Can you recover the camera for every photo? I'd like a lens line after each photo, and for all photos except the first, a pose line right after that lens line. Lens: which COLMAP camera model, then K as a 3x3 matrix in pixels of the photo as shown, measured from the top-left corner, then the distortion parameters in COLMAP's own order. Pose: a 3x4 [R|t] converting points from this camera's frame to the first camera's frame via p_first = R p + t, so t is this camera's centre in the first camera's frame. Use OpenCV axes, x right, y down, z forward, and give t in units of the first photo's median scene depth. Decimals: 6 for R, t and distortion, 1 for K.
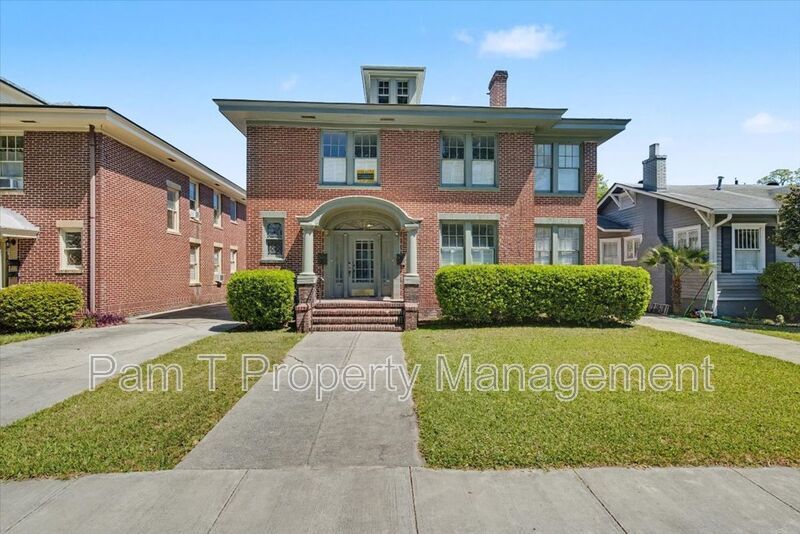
lens RADIAL K [[359.4, 0, 400.0], [0, 359.4, 267.0], [0, 0, 1]] dist [-0.001639, -0.000214]
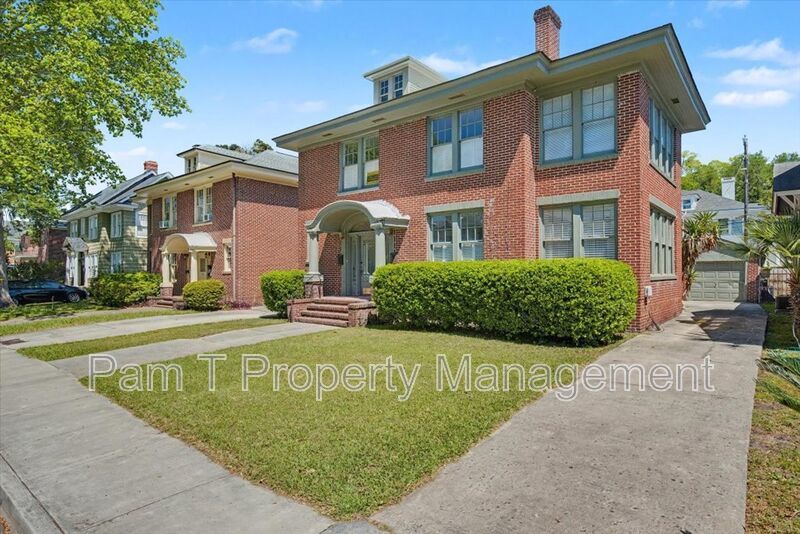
lens RADIAL K [[442.7, 0, 400.0], [0, 442.7, 267.0], [0, 0, 1]] dist [-0.052782, 0.000086]
pose [[0.744288, -0.015346, -0.667683, 0.813786], [0.022648, 0.999741, 0.002268, 0.001370], [0.667475, -0.016810, 0.744443, 0.109440]]
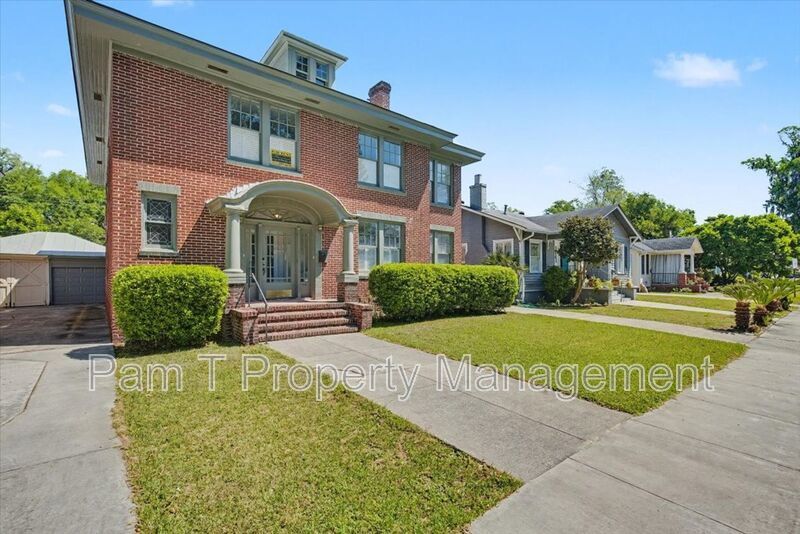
lens RADIAL K [[366.6, 0, 400.0], [0, 366.6, 267.0], [0, 0, 1]] dist [0.002742, -0.000145]
pose [[0.801853, 0.013285, 0.597374, -0.395983], [-0.008851, 0.999907, -0.010356, 0.013808], [-0.597456, 0.003017, 0.801896, 0.128926]]
